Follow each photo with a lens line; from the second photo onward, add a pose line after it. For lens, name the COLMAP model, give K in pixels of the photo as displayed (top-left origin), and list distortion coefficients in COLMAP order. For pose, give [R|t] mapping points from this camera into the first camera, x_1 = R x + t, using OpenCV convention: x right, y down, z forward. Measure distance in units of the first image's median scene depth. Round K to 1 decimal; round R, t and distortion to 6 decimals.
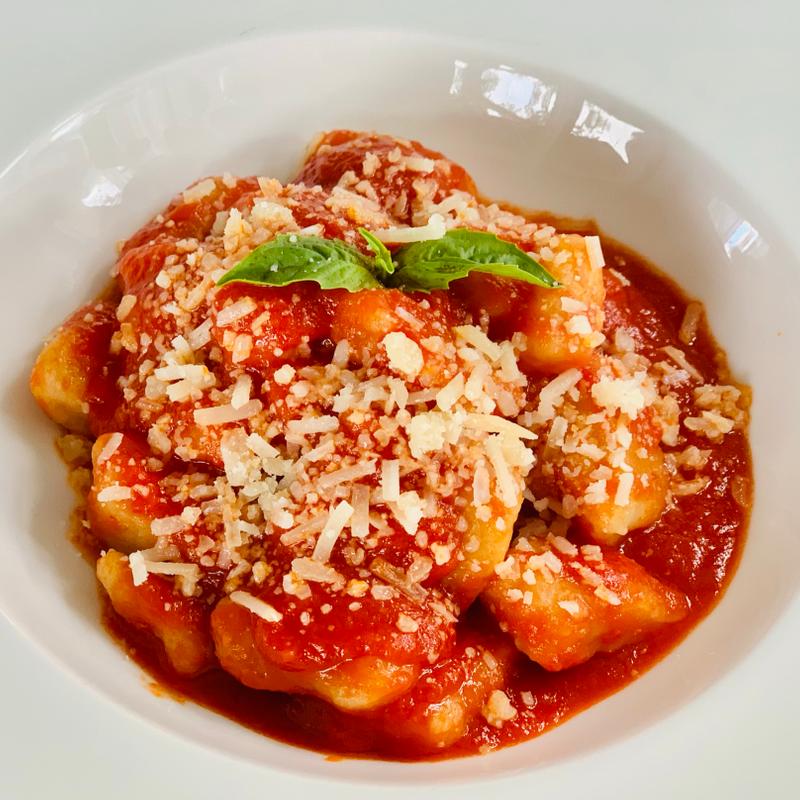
lens RADIAL K [[1896.5, 0, 401.8], [0, 1896.5, 400.0], [0, 0, 1]] dist [-0.012449, 0.000000]
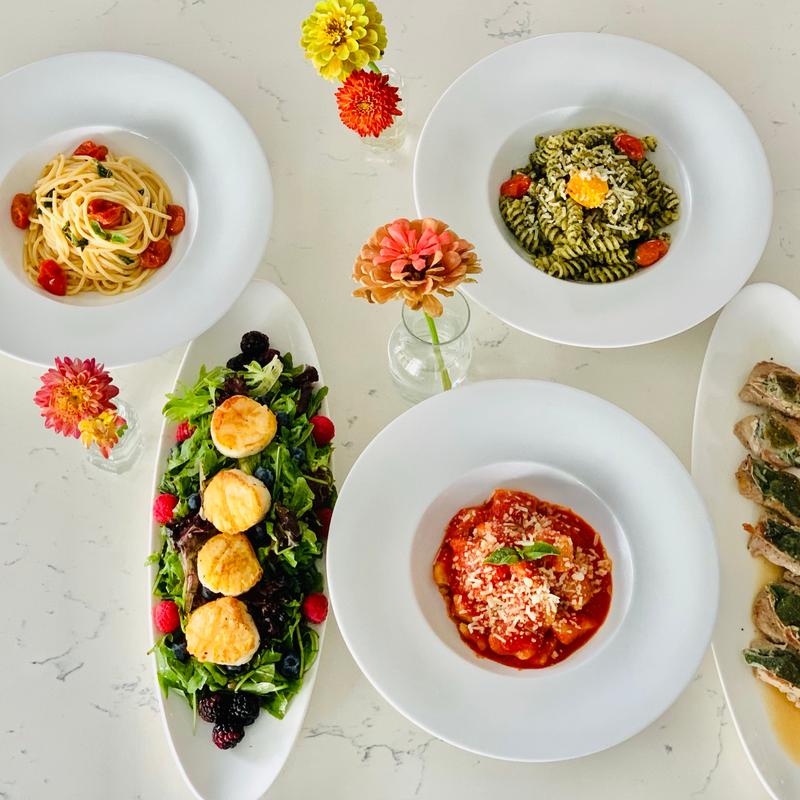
lens RADIAL K [[1896.5, 0, 399.2], [0, 1896.5, 399.9], [0, 0, 1]] dist [-0.012449, 0.000000]
pose [[0.996859, -0.078592, -0.009823, -0.217527], [0.078944, 0.975909, 0.203394, -1.325931], [-0.006399, -0.203531, 0.979048, -3.169569]]
